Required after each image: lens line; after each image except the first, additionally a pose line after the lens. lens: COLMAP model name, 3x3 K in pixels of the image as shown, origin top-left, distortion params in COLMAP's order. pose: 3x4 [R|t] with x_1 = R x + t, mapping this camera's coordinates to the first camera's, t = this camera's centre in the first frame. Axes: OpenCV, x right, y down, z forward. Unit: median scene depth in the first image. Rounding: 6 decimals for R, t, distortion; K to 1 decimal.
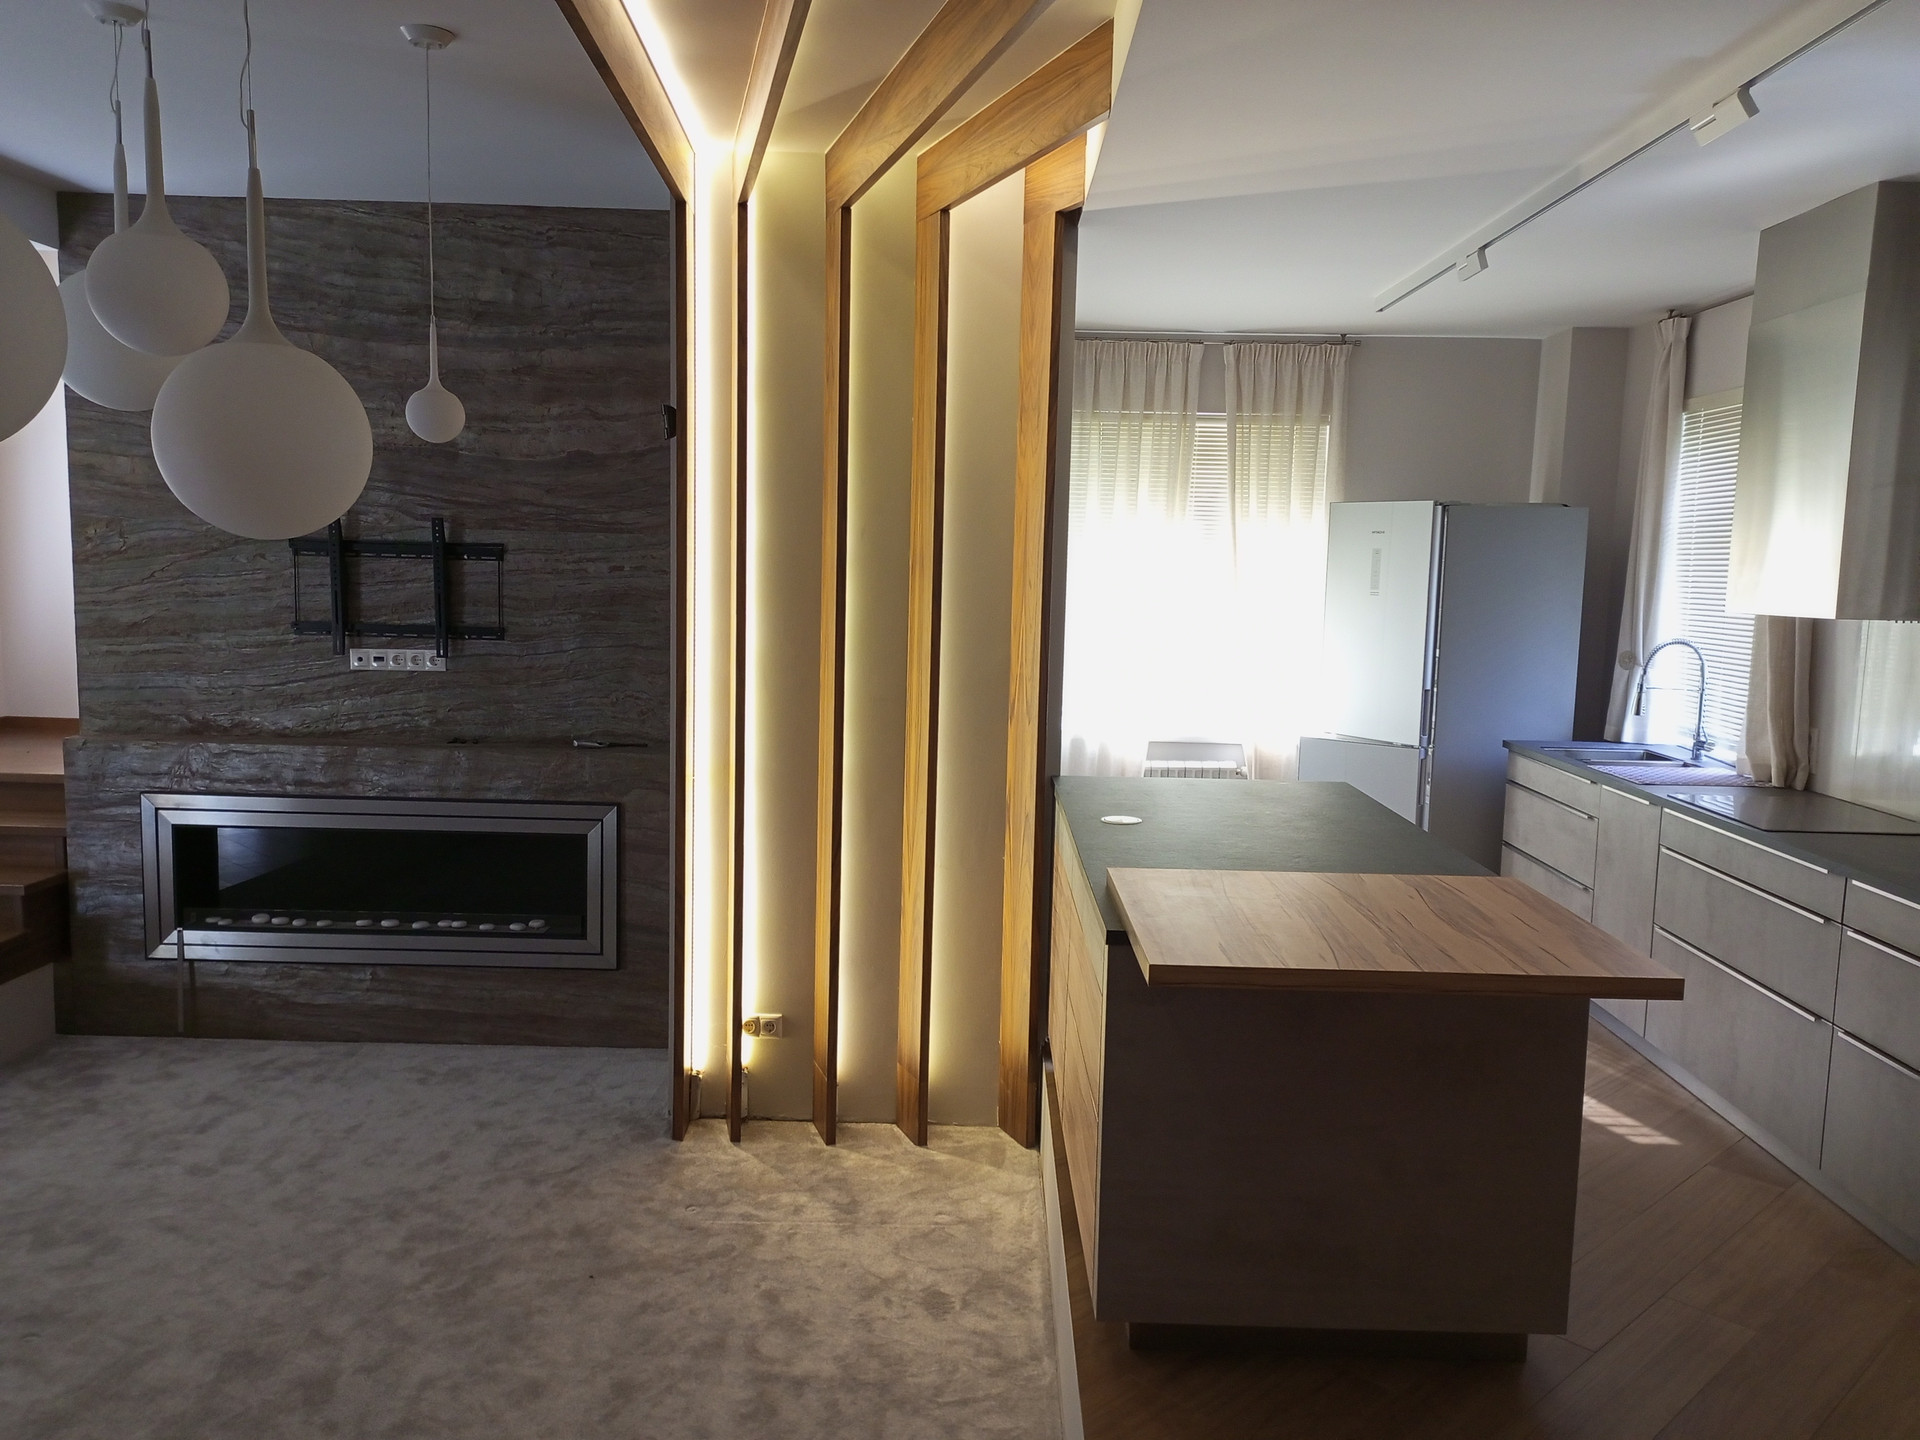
lens RADIAL K [[1429.0, 0, 965.0], [0, 1429.0, 726.0], [0, 0, 1]] dist [0.059839, -0.057621]
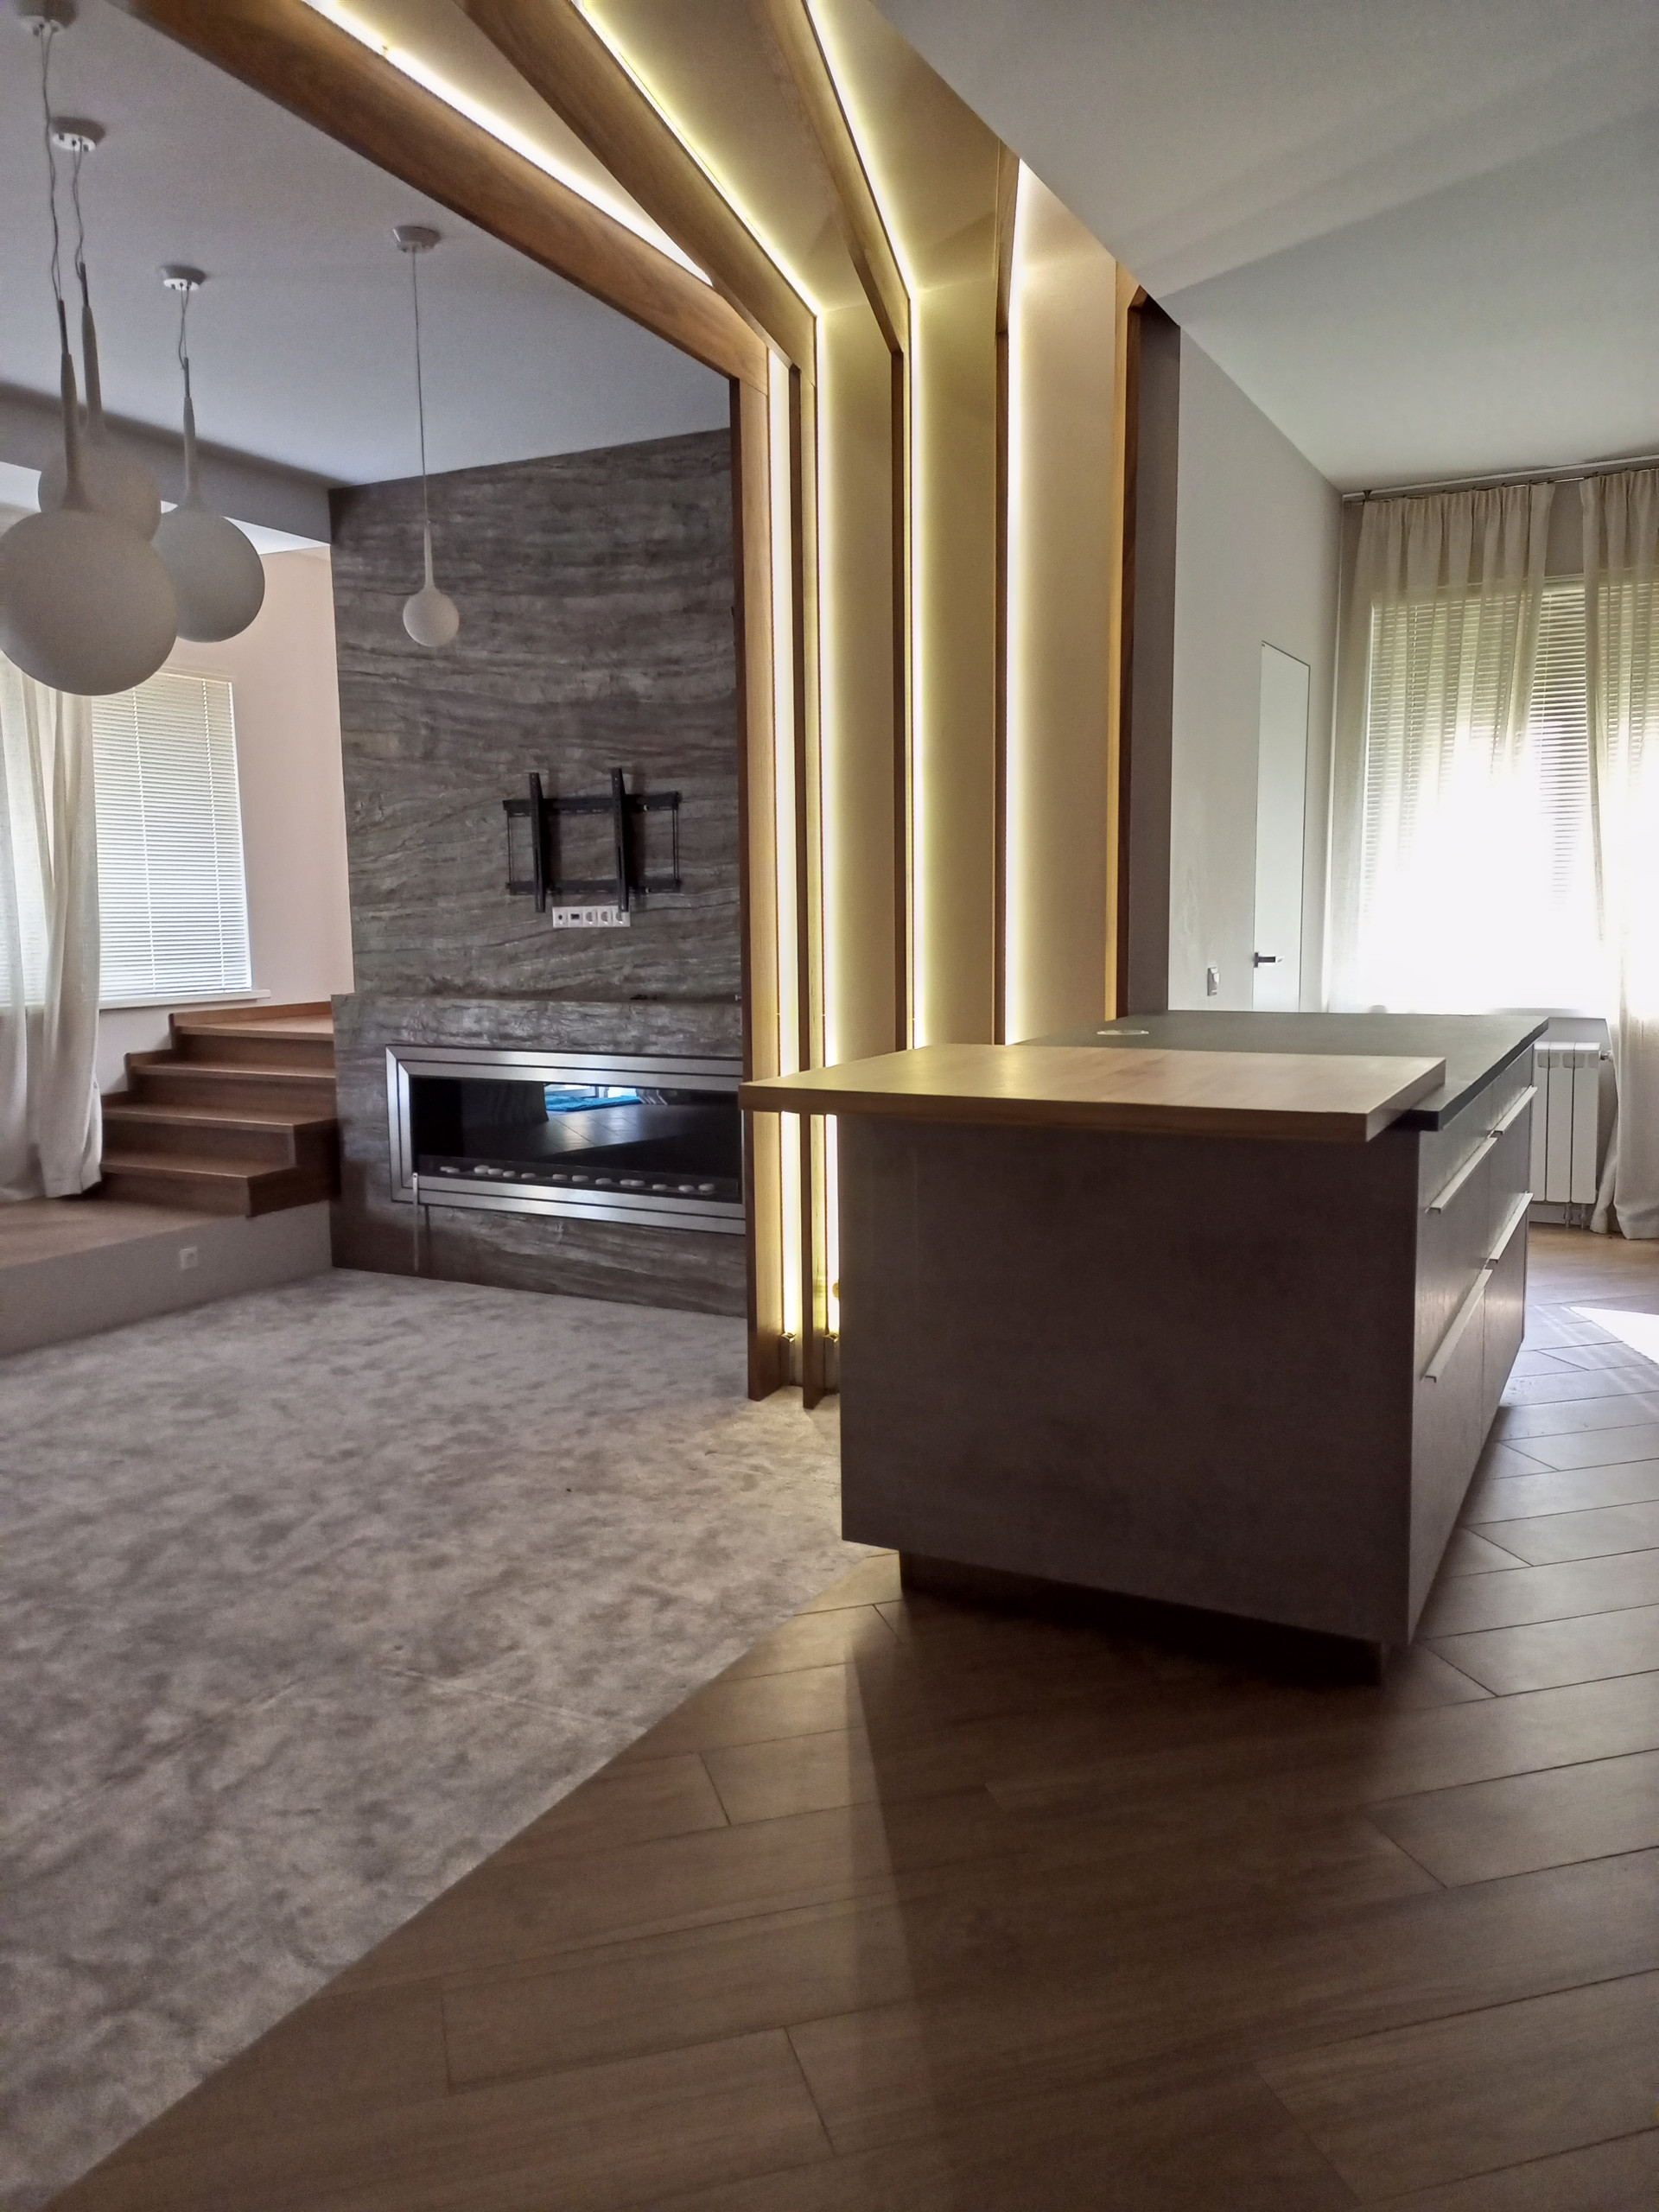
lens RADIAL K [[1646.3, 0, 826.8], [0, 1646.3, 1117.4], [0, 0, 1]] dist [0.059839, -0.057621]
pose [[0.891681, 0.024900, -0.451978, 0.280307], [-0.020114, 0.999679, 0.015392, 0.074233], [0.452216, -0.004634, 0.891896, 0.052536]]
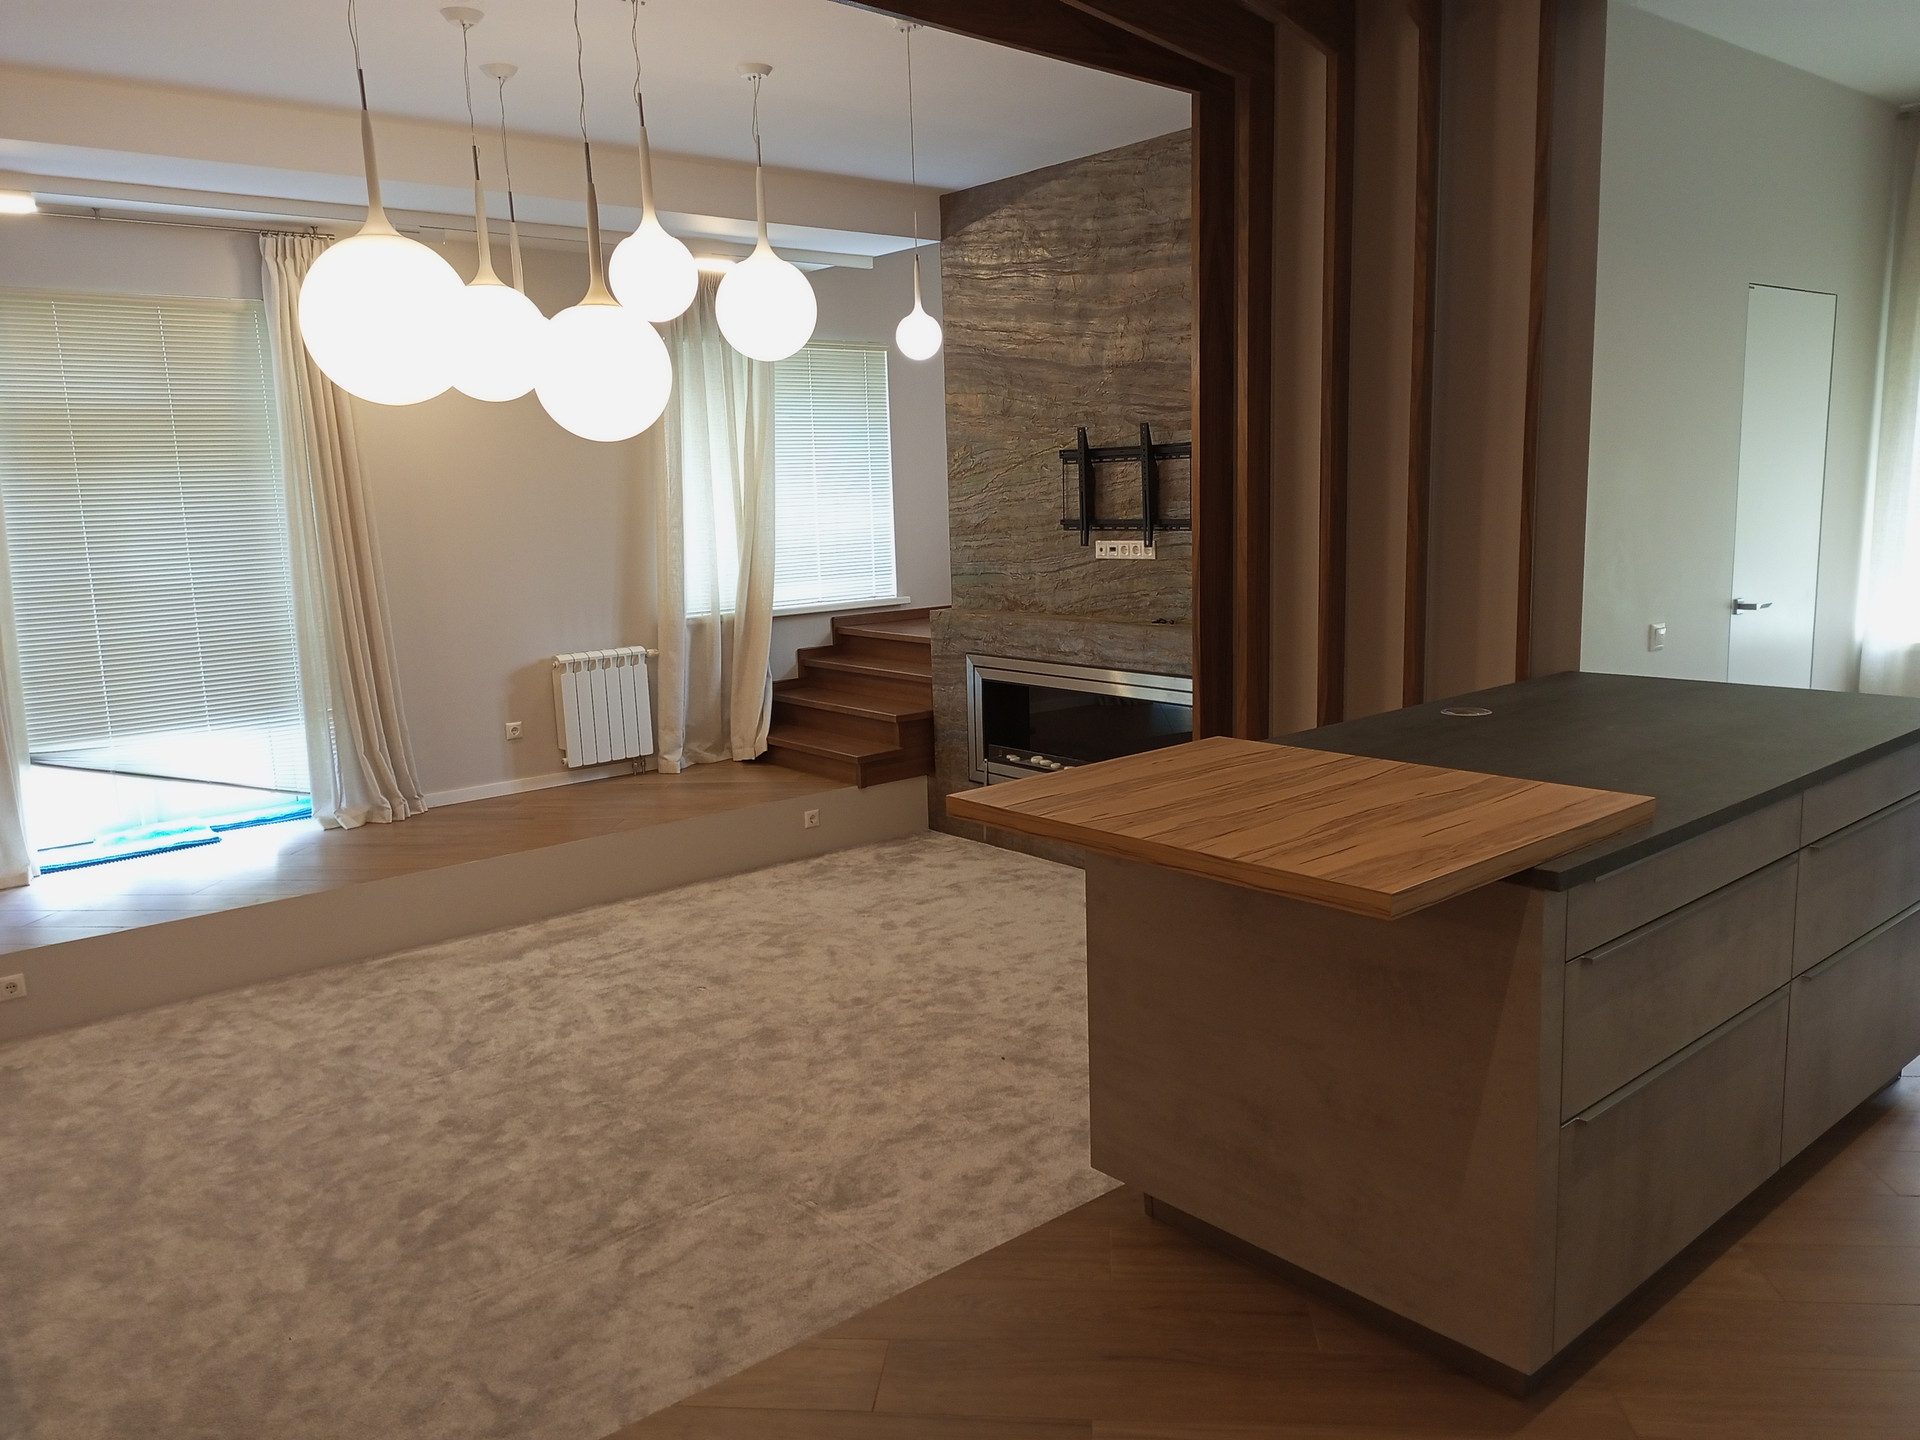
lens RADIAL K [[1429.0, 0, 952.1], [0, 1429.0, 725.0], [0, 0, 1]] dist [0.059839, -0.057621]
pose [[0.654919, 0.081452, -0.751296, 0.404042], [-0.039899, 0.996515, 0.073257, 0.016103], [0.754645, -0.018001, 0.655887, 0.137871]]
